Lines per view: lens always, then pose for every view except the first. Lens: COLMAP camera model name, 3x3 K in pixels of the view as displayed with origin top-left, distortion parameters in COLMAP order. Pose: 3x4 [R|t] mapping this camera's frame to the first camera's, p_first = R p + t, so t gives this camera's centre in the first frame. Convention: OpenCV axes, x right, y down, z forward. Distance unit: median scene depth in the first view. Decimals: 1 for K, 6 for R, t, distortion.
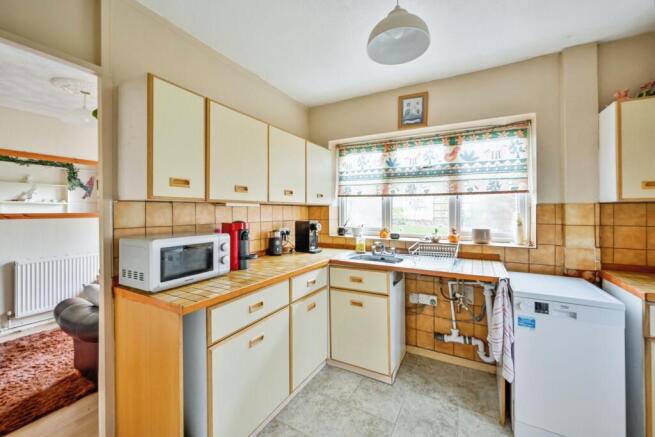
lens RADIAL K [[266.4, 0, 327.5], [0, 266.4, 210.7], [0, 0, 1]] dist [-0.000320, 0.000005]
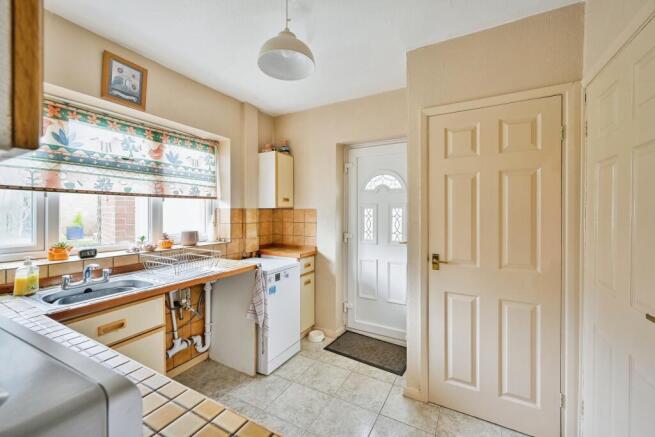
lens RADIAL K [[266.4, 0, 327.5], [0, 266.4, 210.7], [0, 0, 1]] dist [-0.000320, 0.000005]
pose [[-0.012707, 0.001665, 0.999918, -0.477710], [-0.001619, 0.999997, -0.001686, -0.011786], [-0.999918, -0.001641, -0.012704, 0.471757]]
